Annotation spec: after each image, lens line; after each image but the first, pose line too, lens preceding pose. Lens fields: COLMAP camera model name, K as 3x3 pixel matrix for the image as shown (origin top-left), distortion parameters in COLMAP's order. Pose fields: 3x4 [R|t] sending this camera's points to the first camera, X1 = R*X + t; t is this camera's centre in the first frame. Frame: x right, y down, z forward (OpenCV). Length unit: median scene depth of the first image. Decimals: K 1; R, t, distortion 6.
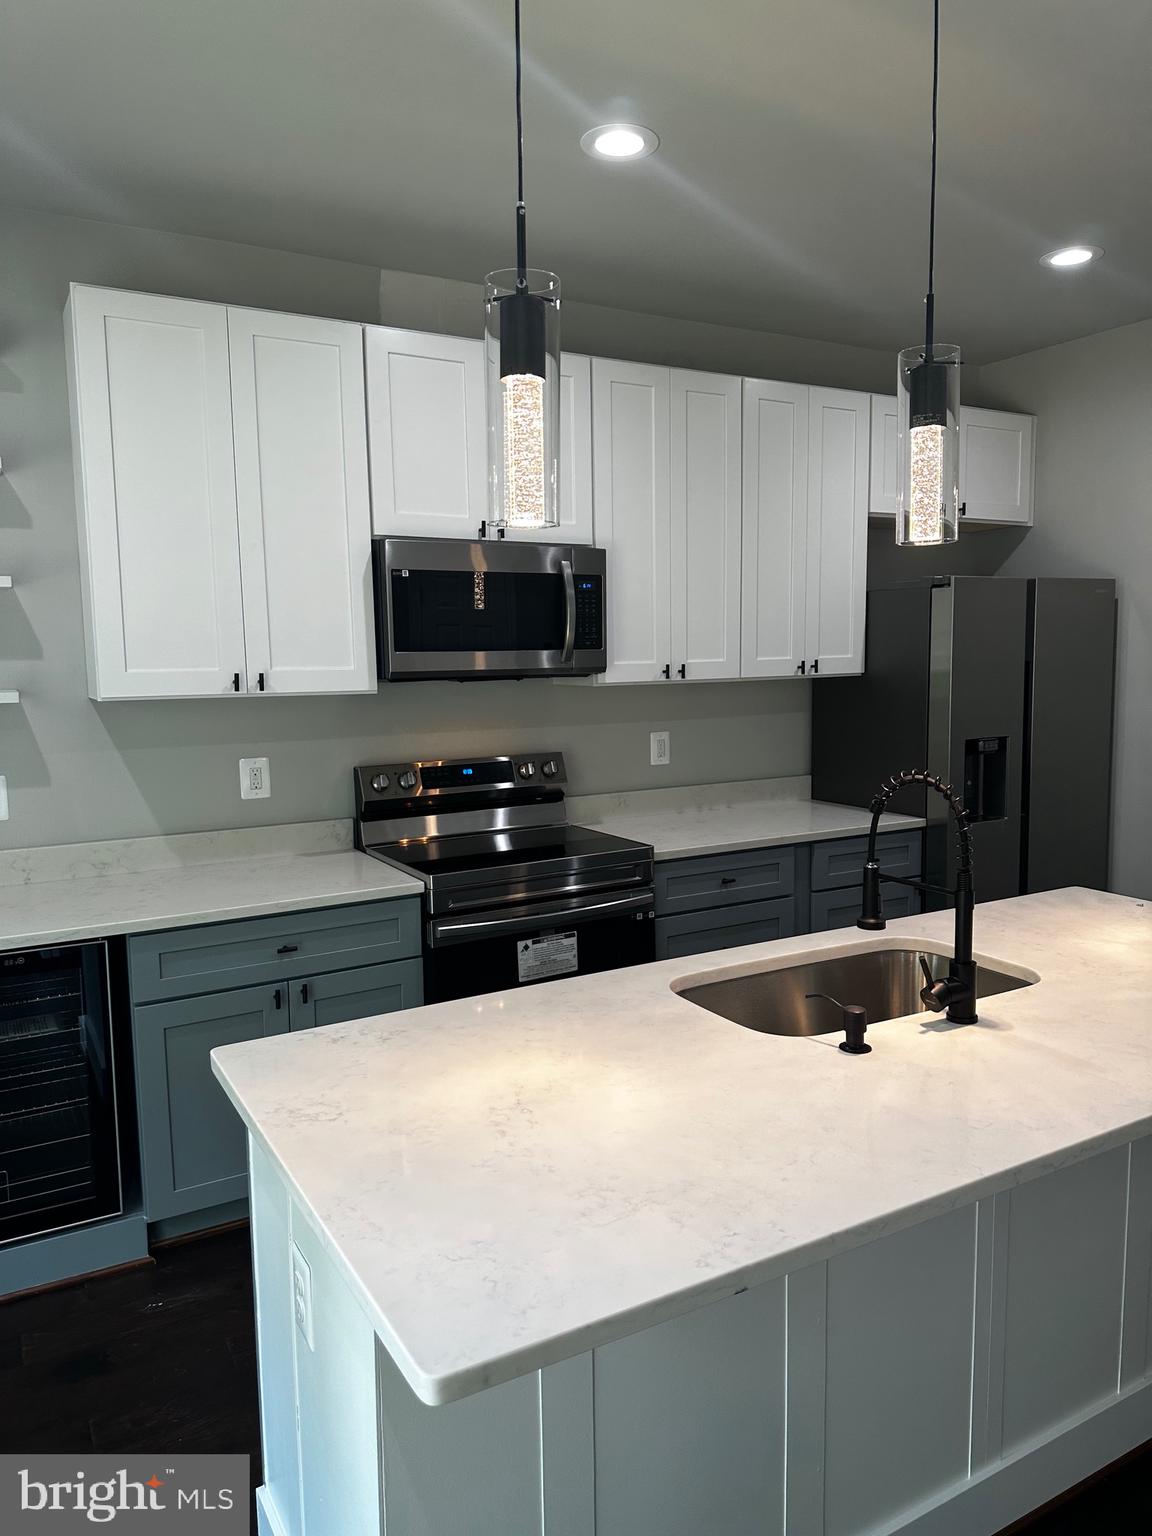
lens RADIAL K [[1075.3, 0, 587.5], [0, 1075.3, 768.3], [0, 0, 1]] dist [0.153203, -0.270438]
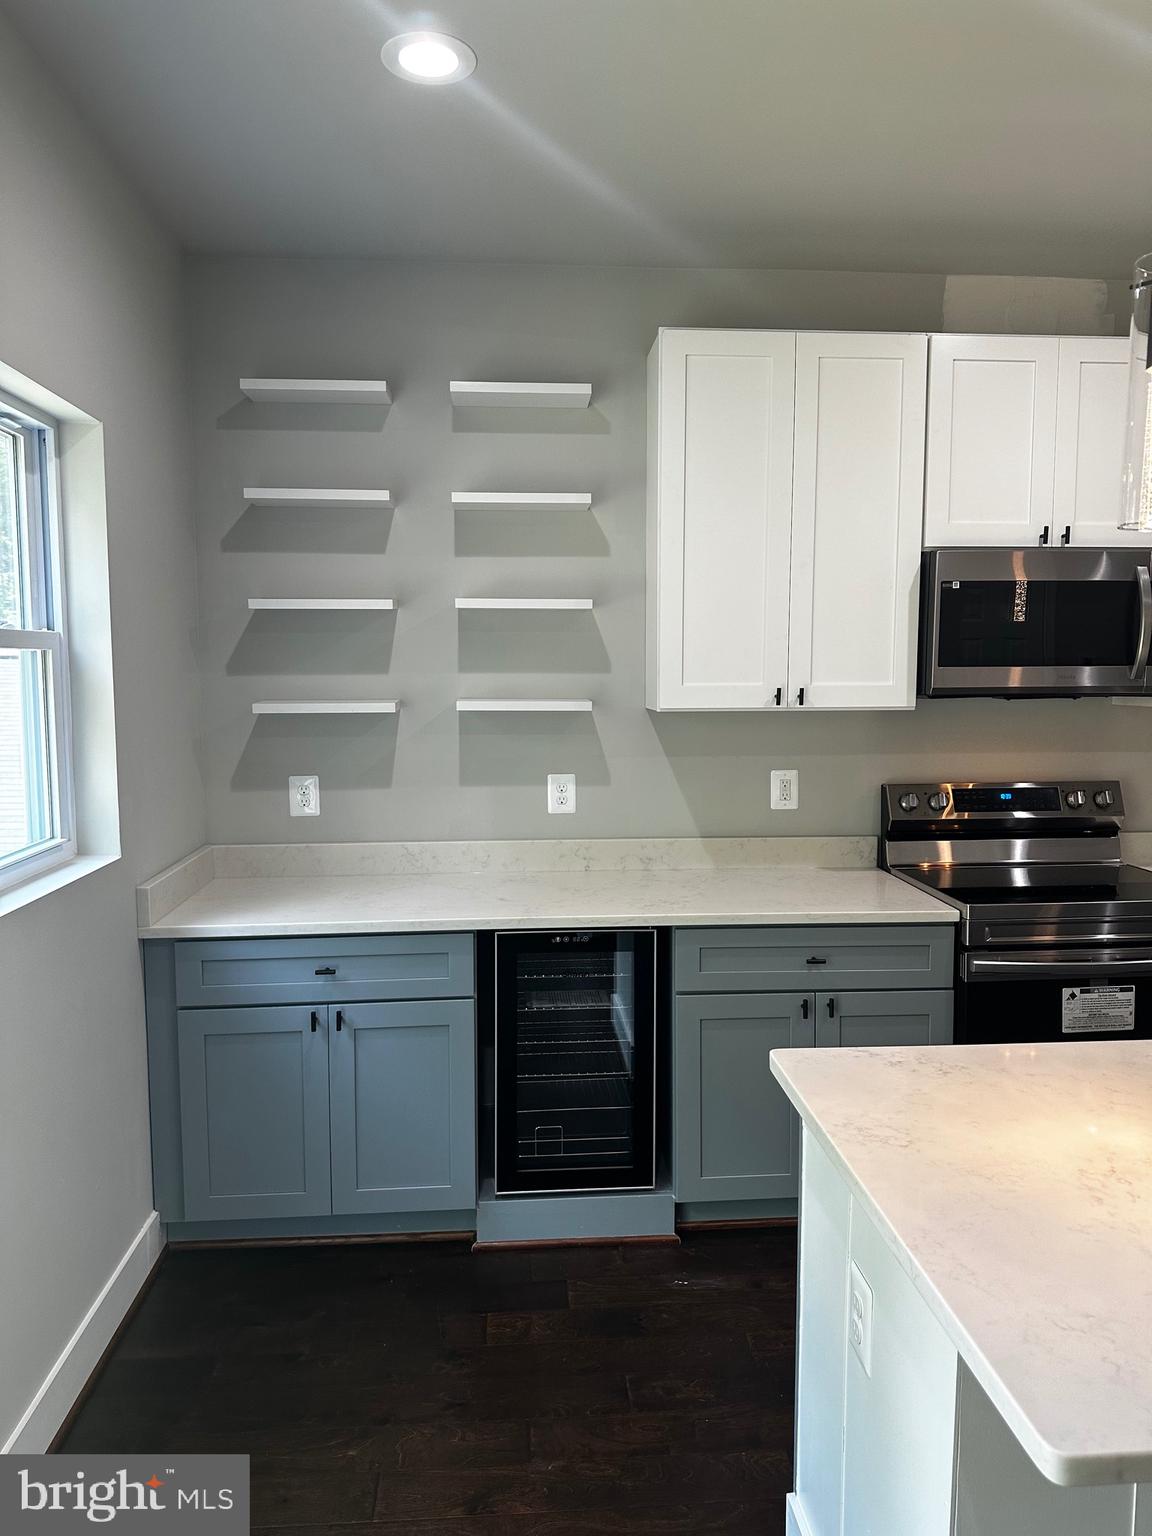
lens RADIAL K [[1075.3, 0, 587.5], [0, 1075.3, 768.3], [0, 0, 1]] dist [0.153203, -0.270438]
pose [[0.901748, 0.051441, -0.429191, -0.038536], [-0.057889, 0.998321, -0.001974, 0.001844], [0.428369, 0.026625, 0.903212, -0.004086]]
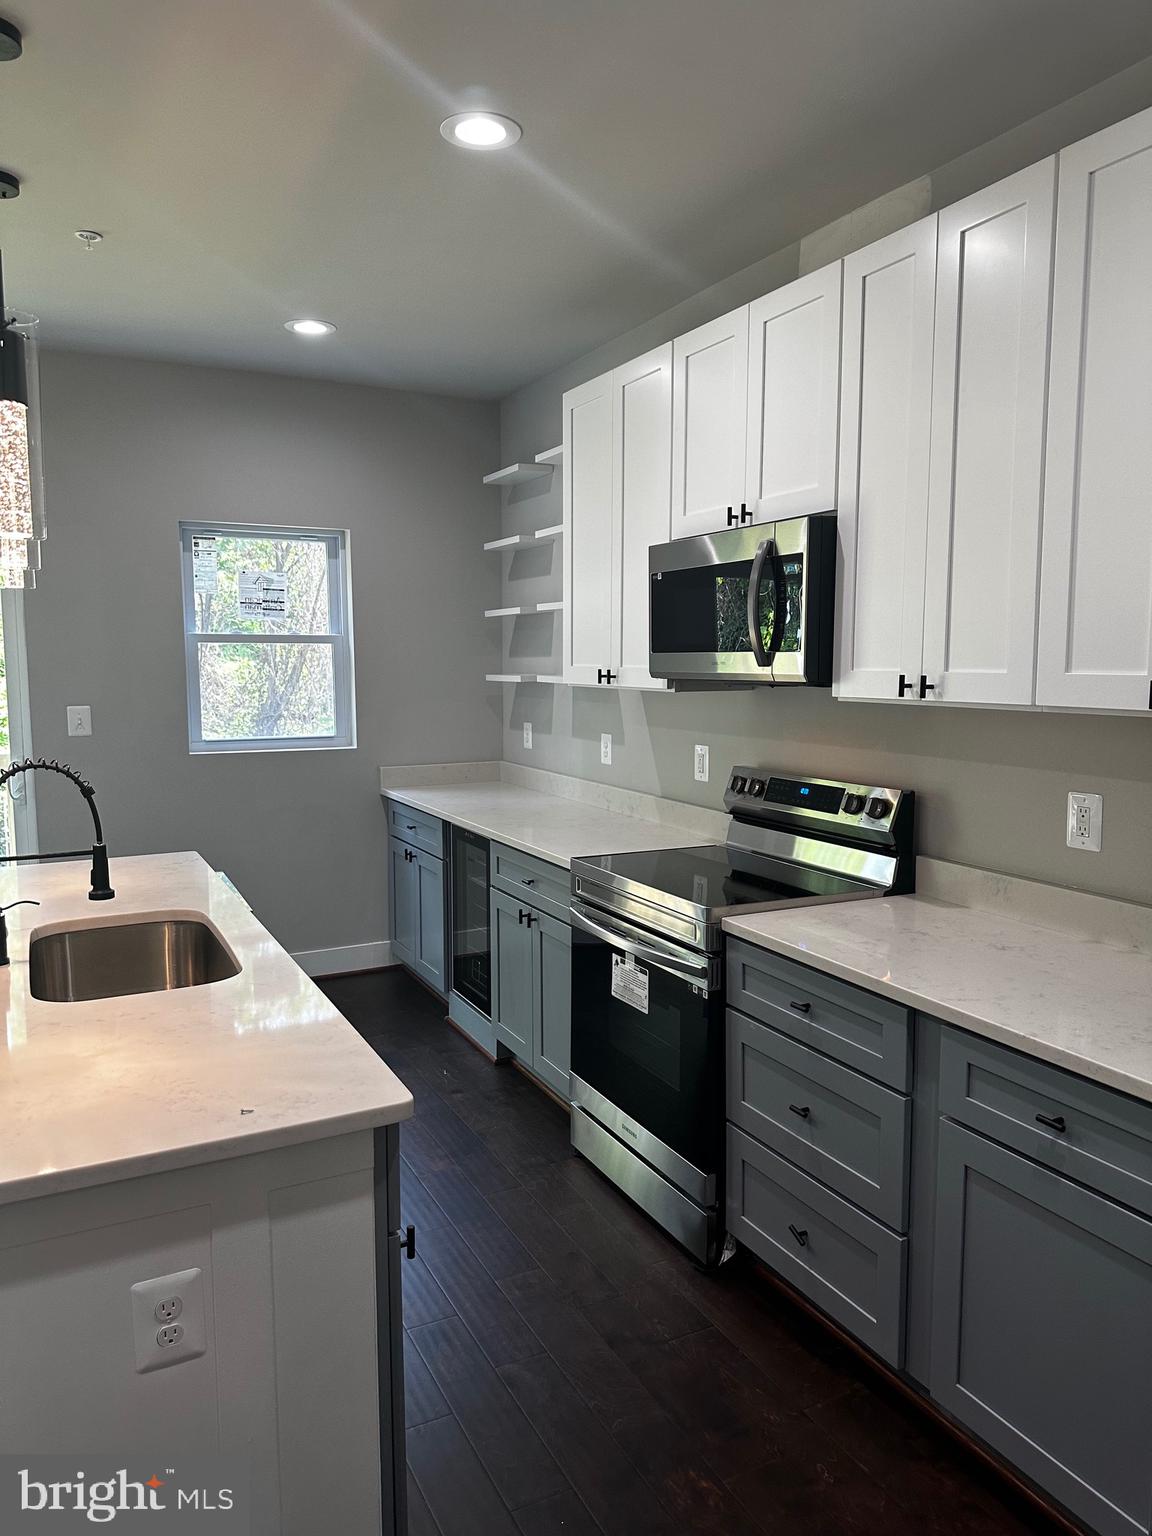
lens RADIAL K [[1075.3, 0, 587.5], [0, 1075.3, 768.3], [0, 0, 1]] dist [0.153203, -0.270438]
pose [[-0.052042, 0.117103, -0.991755, 0.875051], [-0.111590, 0.986200, 0.122303, -0.117873], [0.992391, 0.117035, -0.038257, 0.993806]]
